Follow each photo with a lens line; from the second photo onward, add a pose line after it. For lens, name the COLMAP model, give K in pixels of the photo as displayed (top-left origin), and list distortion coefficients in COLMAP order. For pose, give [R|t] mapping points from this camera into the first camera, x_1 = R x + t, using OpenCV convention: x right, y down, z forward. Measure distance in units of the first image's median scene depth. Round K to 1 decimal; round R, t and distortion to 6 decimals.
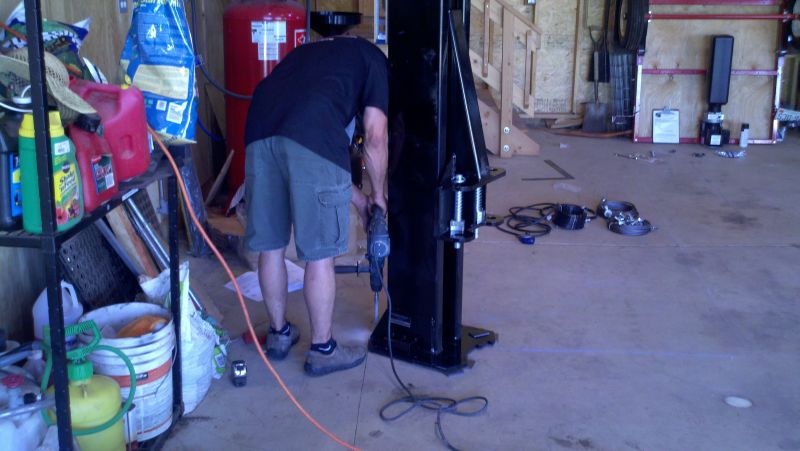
lens RADIAL K [[887.3, 0, 400.2], [0, 887.3, 227.3], [0, 0, 1]] dist [-0.008392, 0.000000]
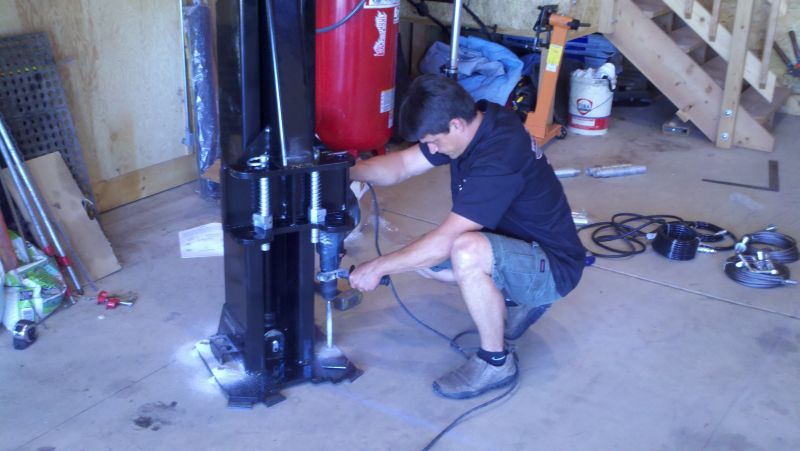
lens RADIAL K [[887.3, 0, 384.4], [0, 887.3, 236.0], [0, 0, 1]] dist [-0.008392, 0.000000]
pose [[0.860941, 0.208112, -0.464188, 0.486597], [-0.171277, 0.977800, 0.120710, -0.094846], [0.479005, -0.024419, 0.877473, 0.365181]]
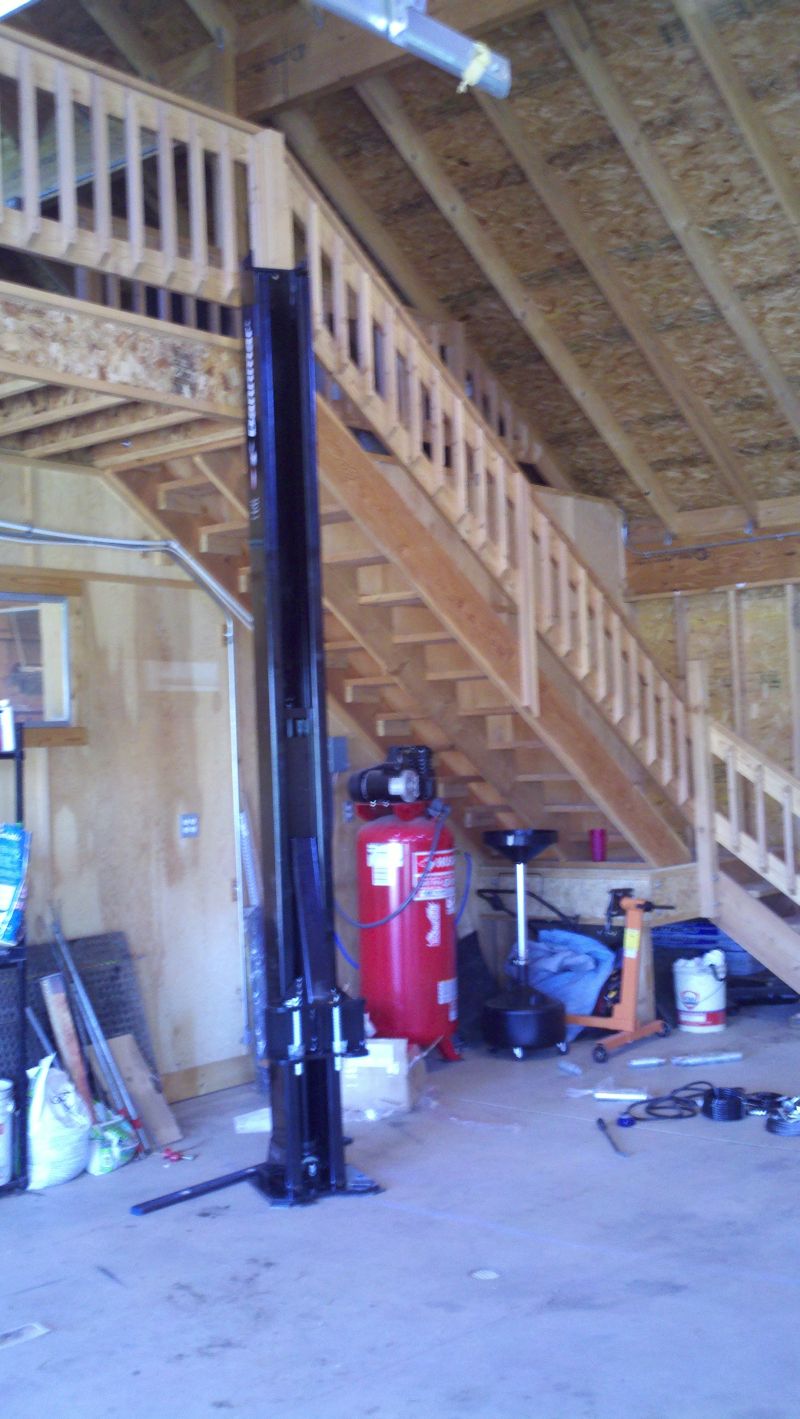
lens RADIAL K [[1583.5, 0, 390.1], [0, 1583.5, 717.5], [0, 0, 1]] dist [-0.026328, 0.000000]
pose [[0.790768, -0.049536, -0.610109, 1.185013], [-0.130872, 0.959991, -0.247569, 0.062294], [0.597962, 0.275616, 0.752647, -0.350691]]
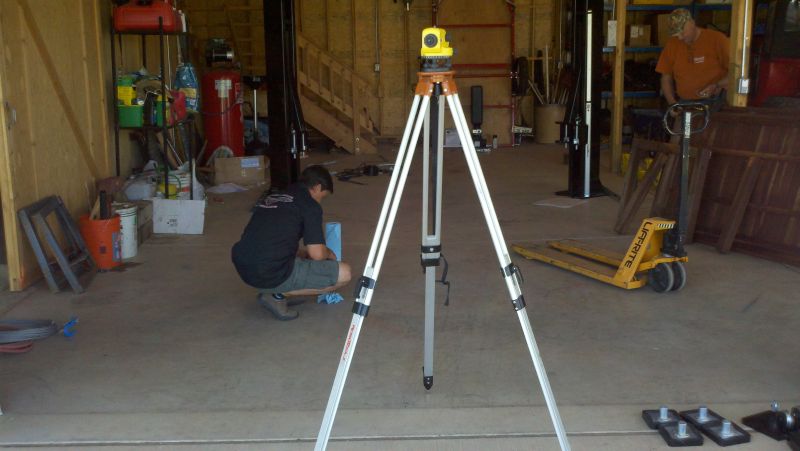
lens RADIAL K [[887.3, 0, 397.8], [0, 887.3, 224.2], [0, 0, 1]] dist [-0.008392, 0.000000]
pose [[0.998861, -0.025940, 0.040049, 0.251598], [0.029303, 0.995881, -0.085804, 0.439559], [-0.037659, 0.086880, 0.995507, -1.577707]]
